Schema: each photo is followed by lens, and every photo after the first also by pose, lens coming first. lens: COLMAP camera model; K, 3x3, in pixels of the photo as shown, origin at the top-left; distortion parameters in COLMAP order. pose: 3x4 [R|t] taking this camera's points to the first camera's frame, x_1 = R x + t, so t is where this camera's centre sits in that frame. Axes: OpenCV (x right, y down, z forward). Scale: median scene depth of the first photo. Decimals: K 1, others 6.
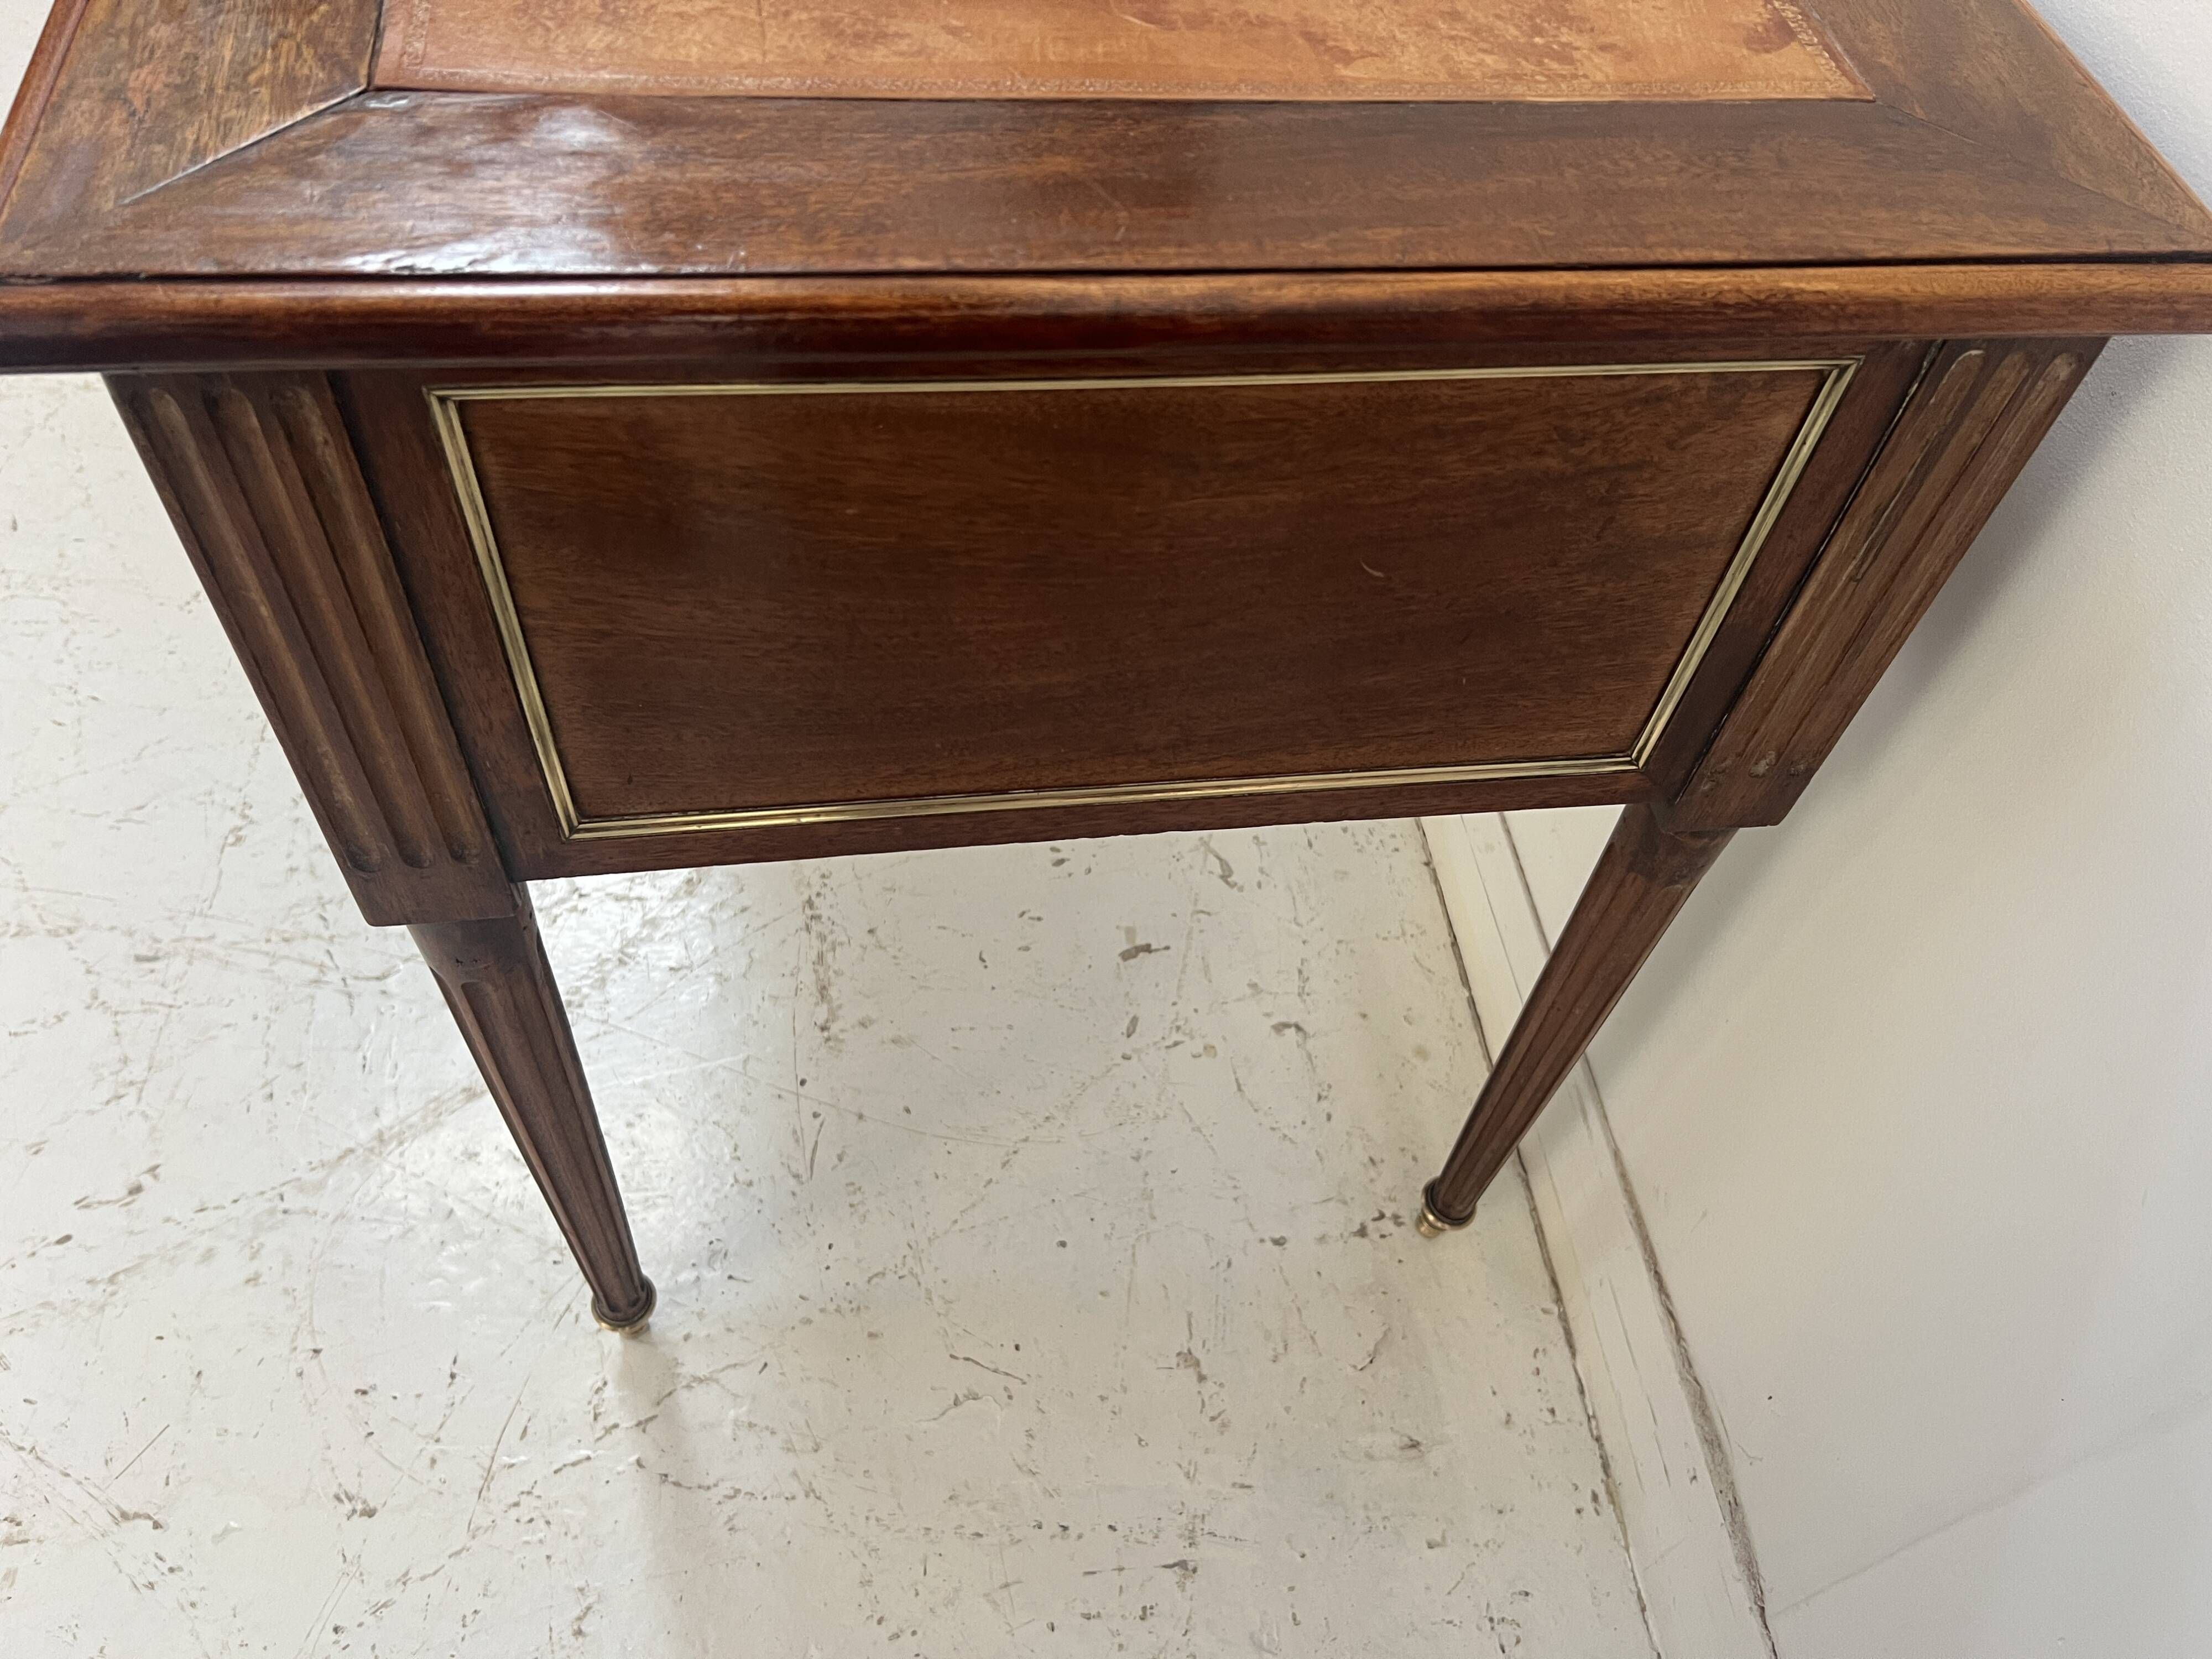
lens RADIAL K [[1696.2, 0, 1116.8], [0, 1696.2, 851.3], [0, 0, 1]] dist [0.036543, -0.045942]
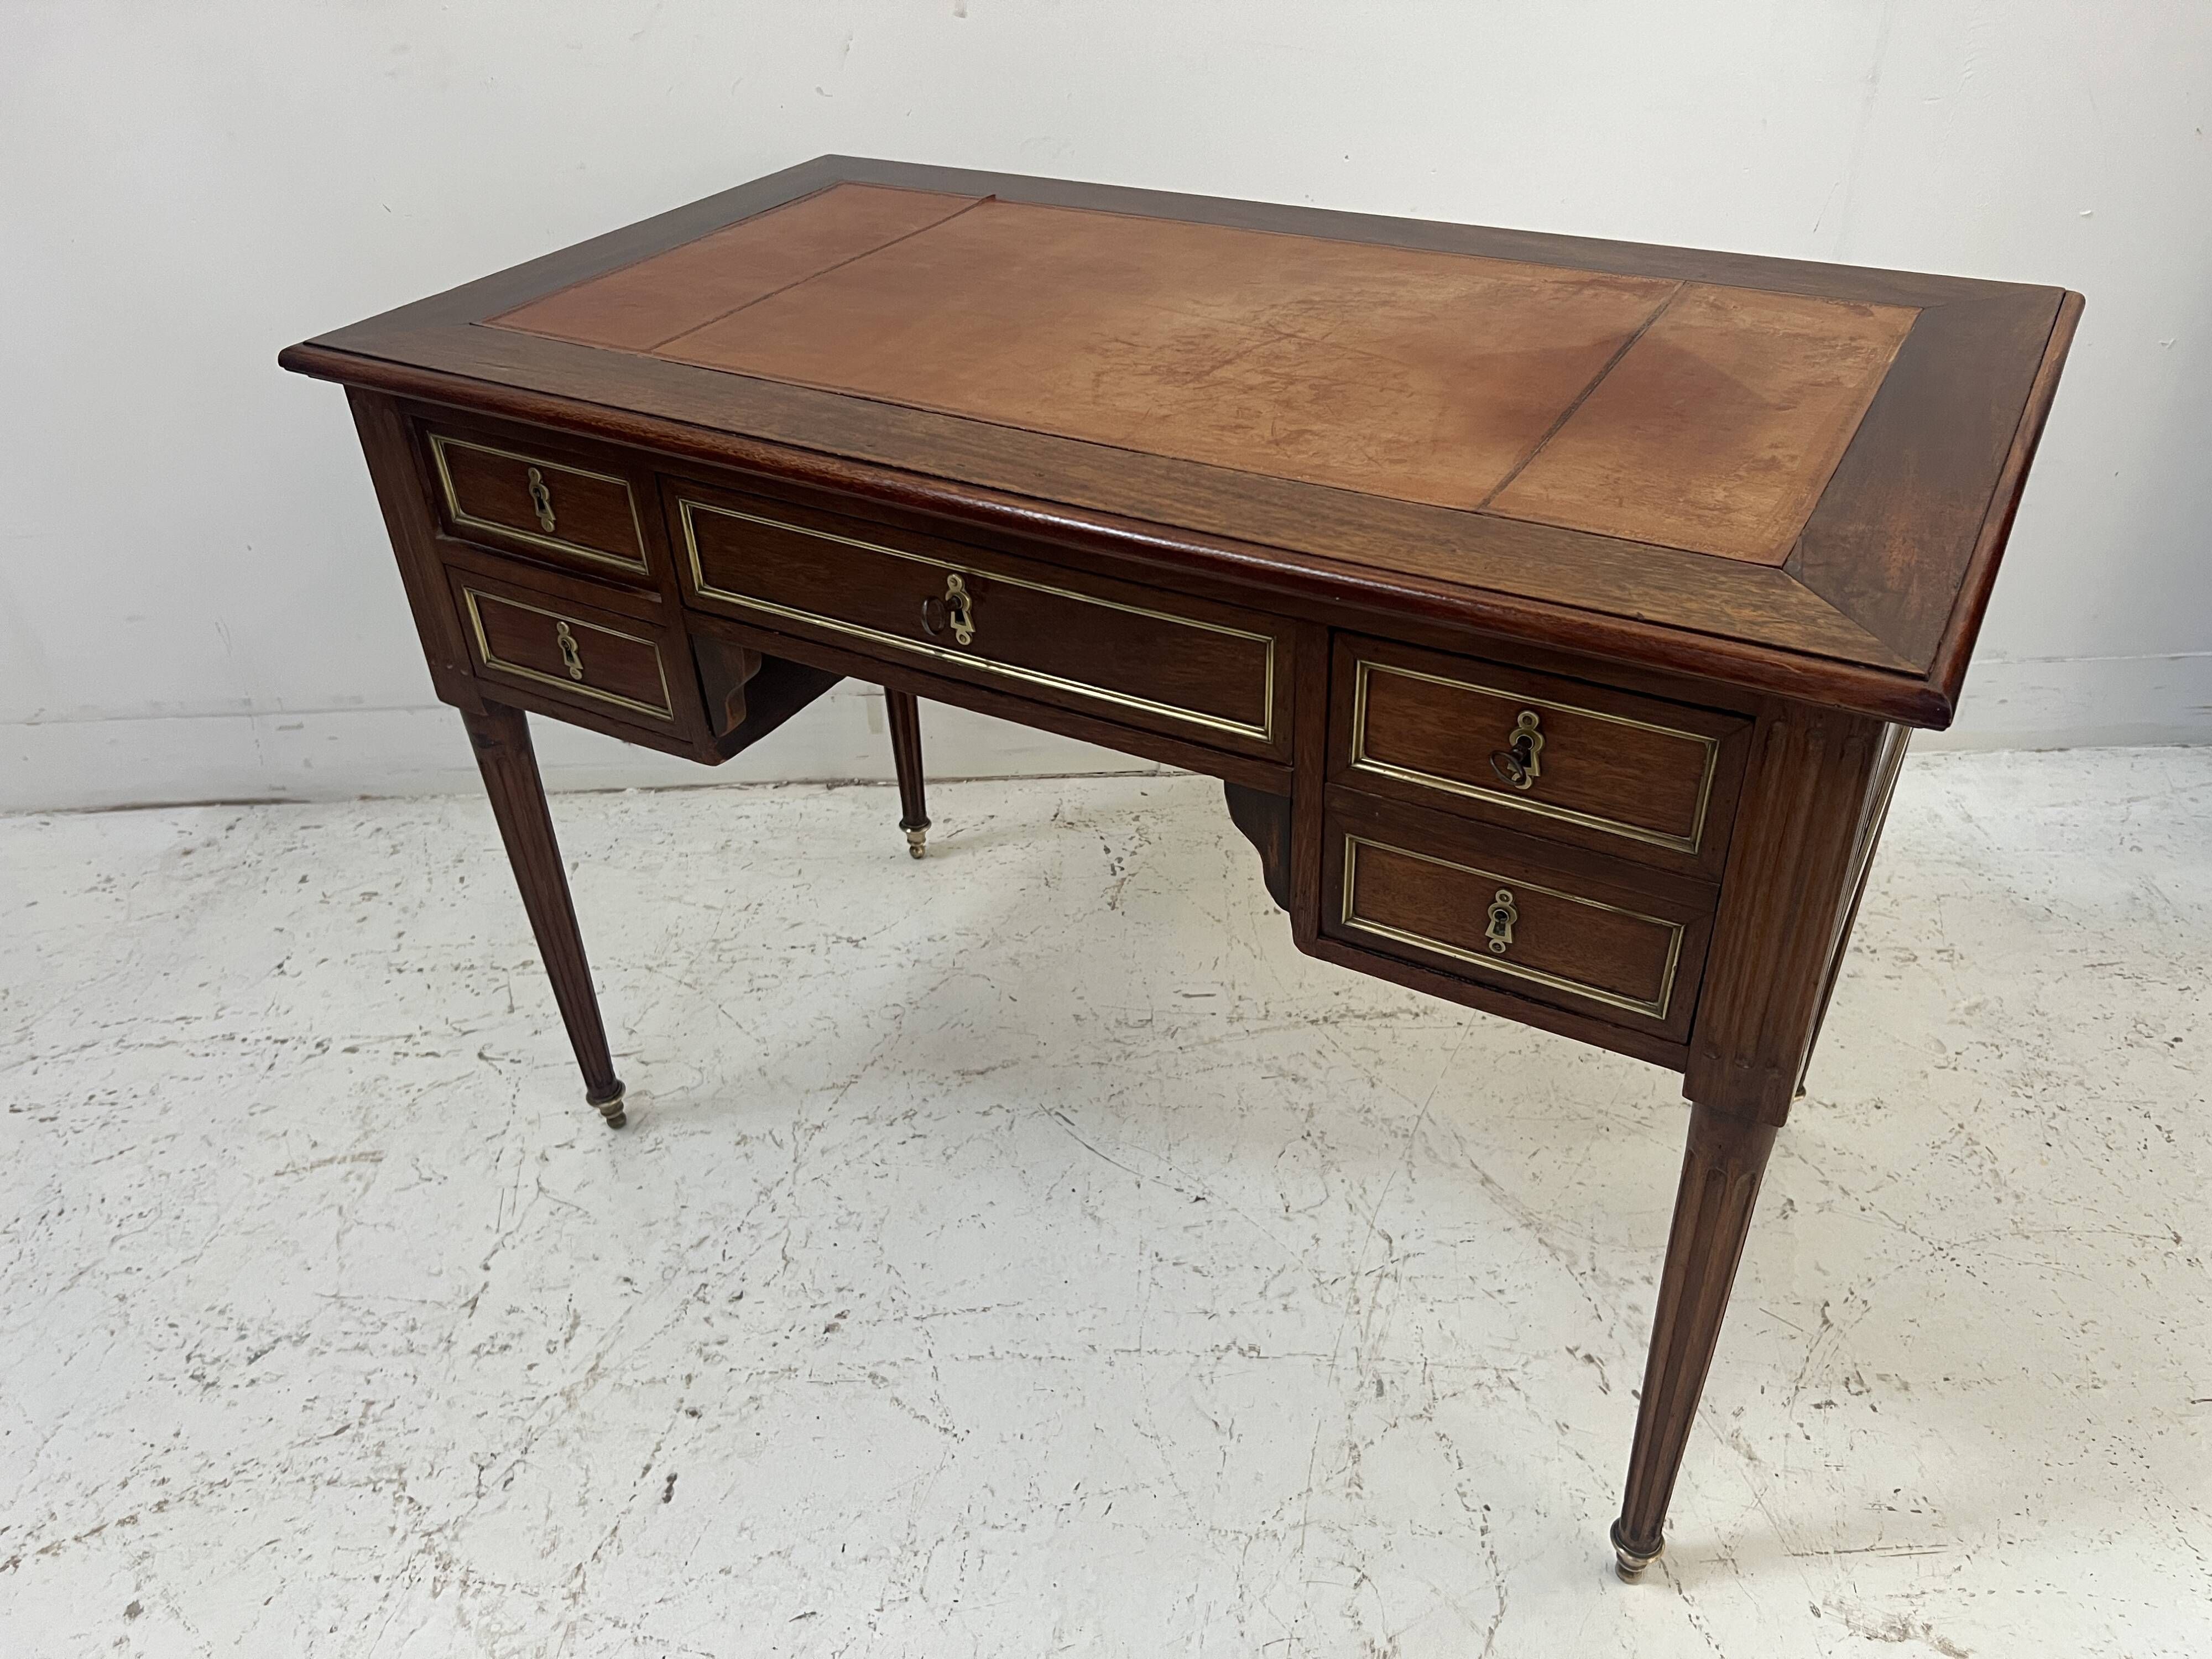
lens RADIAL K [[1696.2, 0, 1130.5], [0, 1696.2, 848.1], [0, 0, 1]] dist [0.036543, -0.045942]
pose [[0.128251, -0.646703, 0.751882, -1.417838], [0.824686, 0.490650, 0.281344, -0.682772], [-0.550858, 0.583984, 0.596254, 0.199334]]
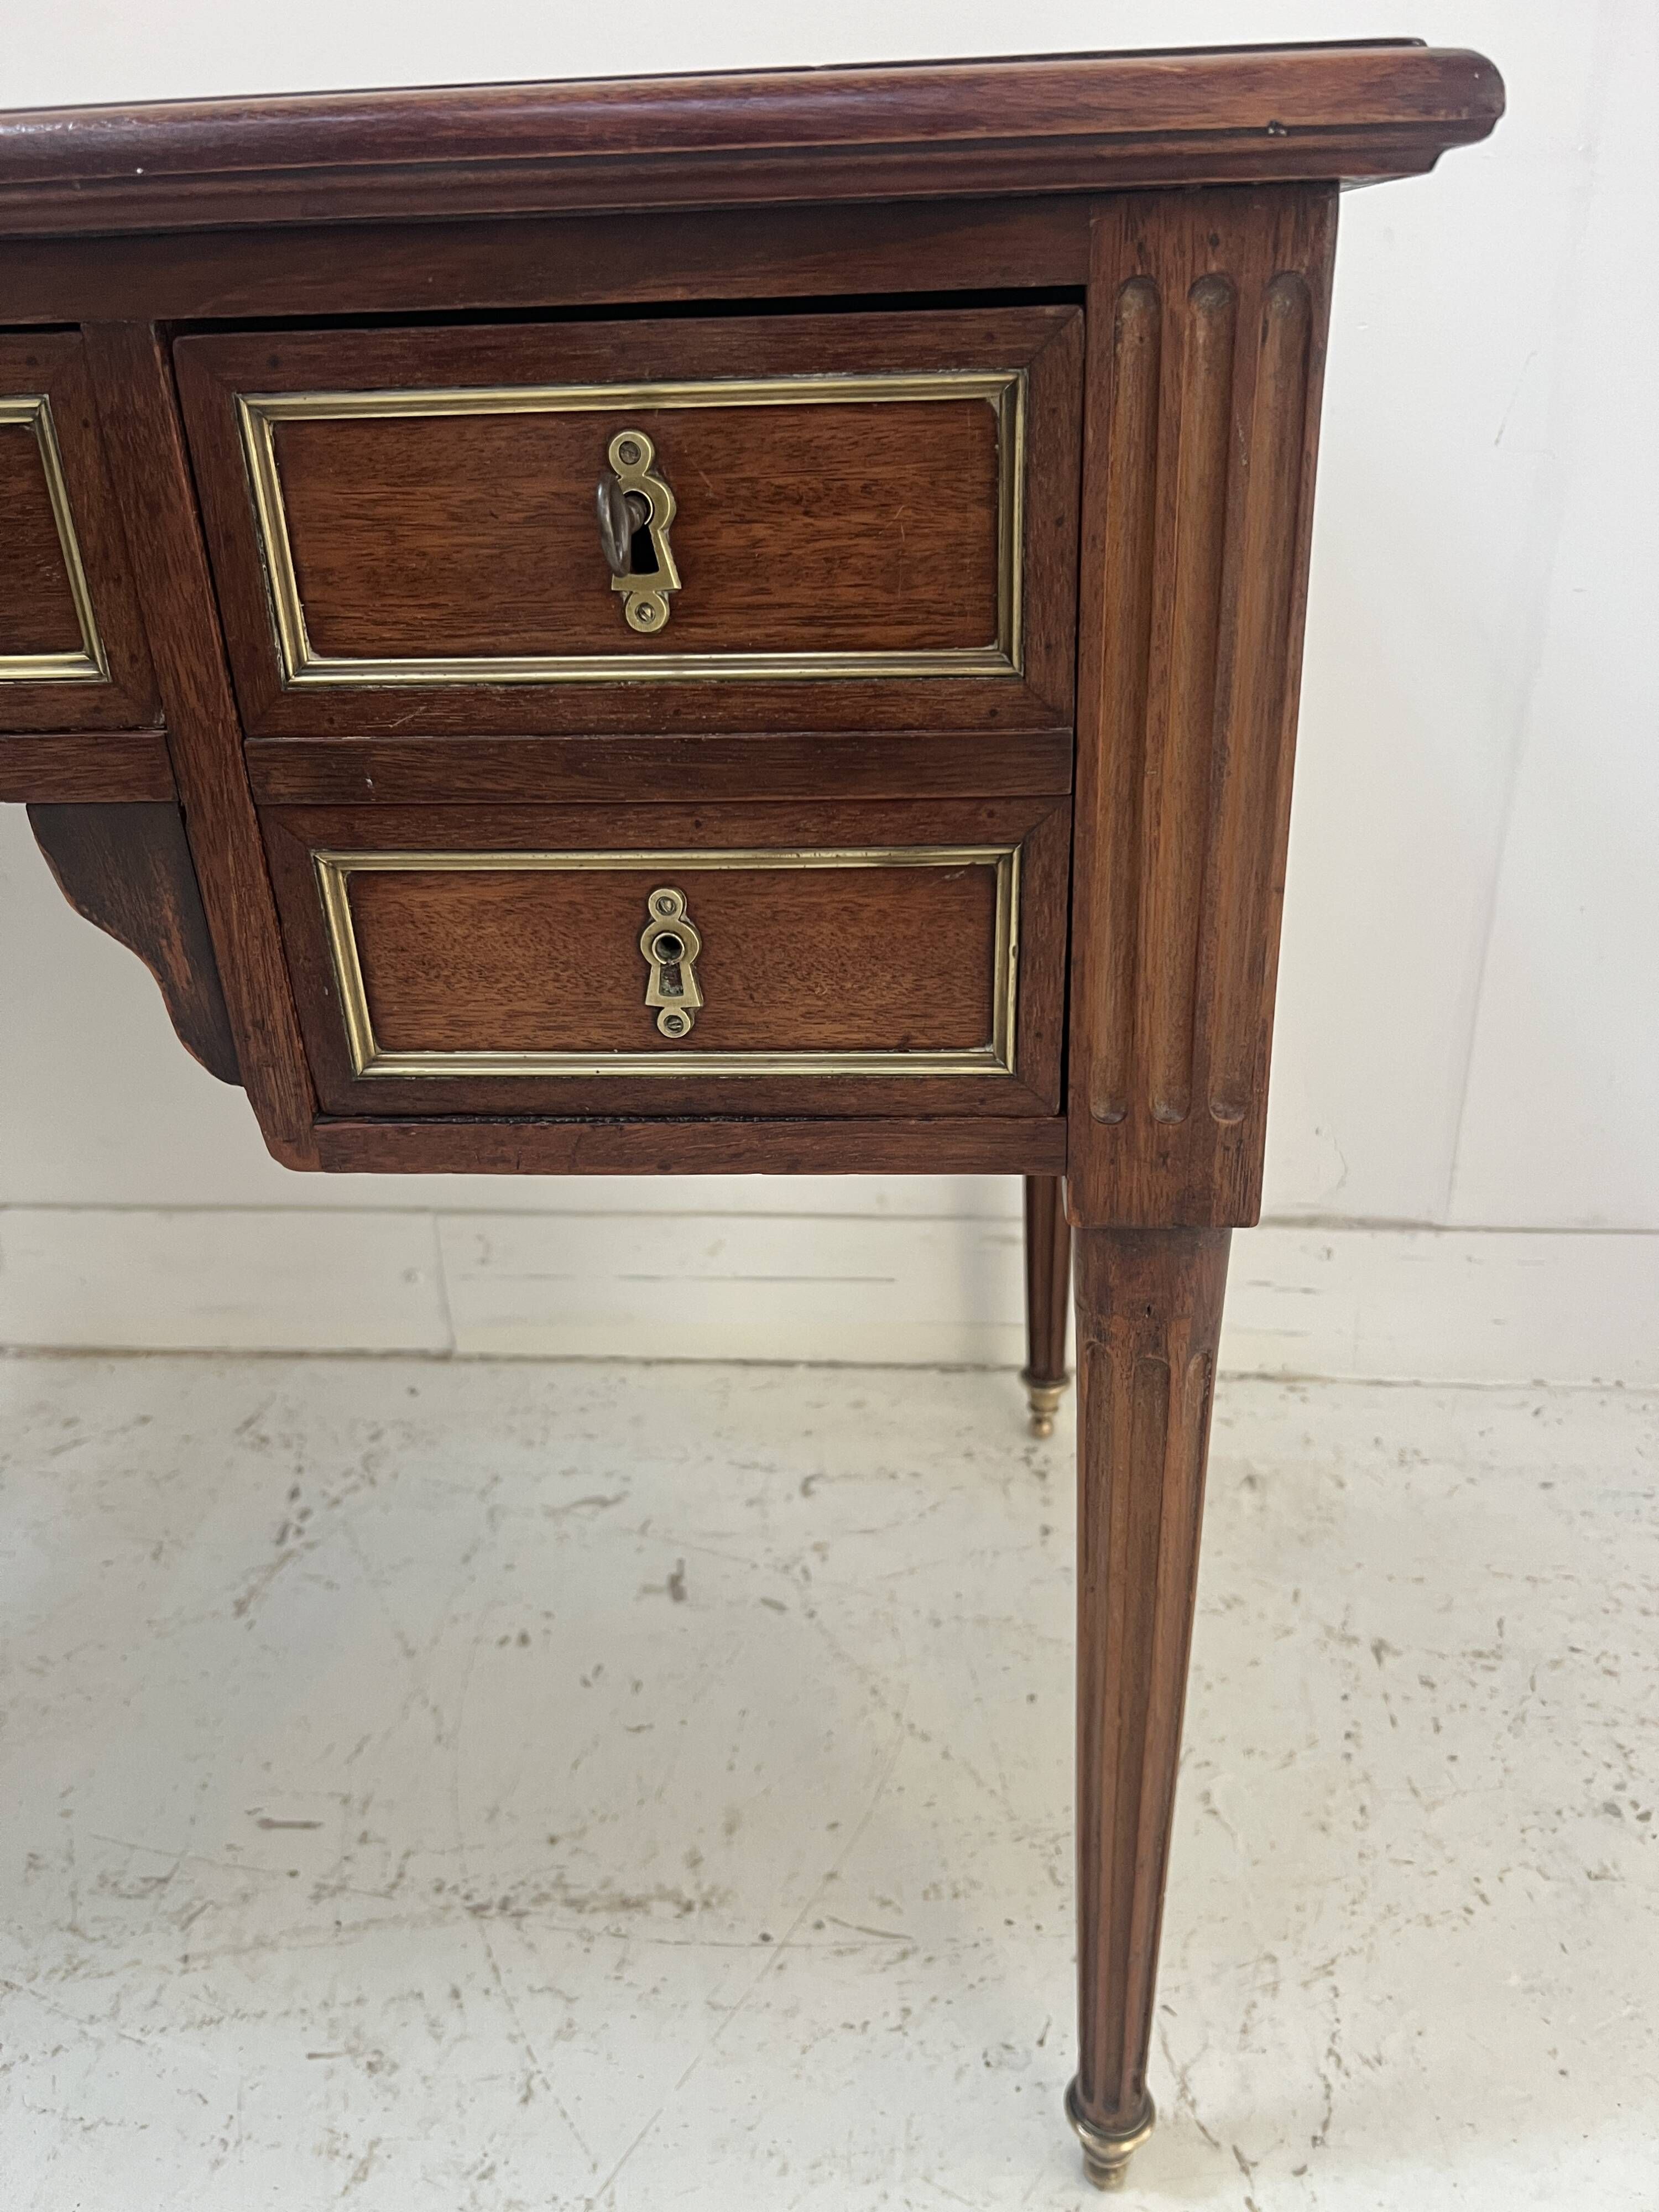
lens RADIAL K [[1696.2, 0, 841.3], [0, 1696.2, 1106.7], [0, 0, 1]] dist [0.036543, -0.045942]
pose [[0.211162, -0.515474, 0.830480, -0.681577], [0.818132, 0.558126, 0.138403, -0.154912], [-0.534855, 0.650217, 0.539581, 0.406190]]
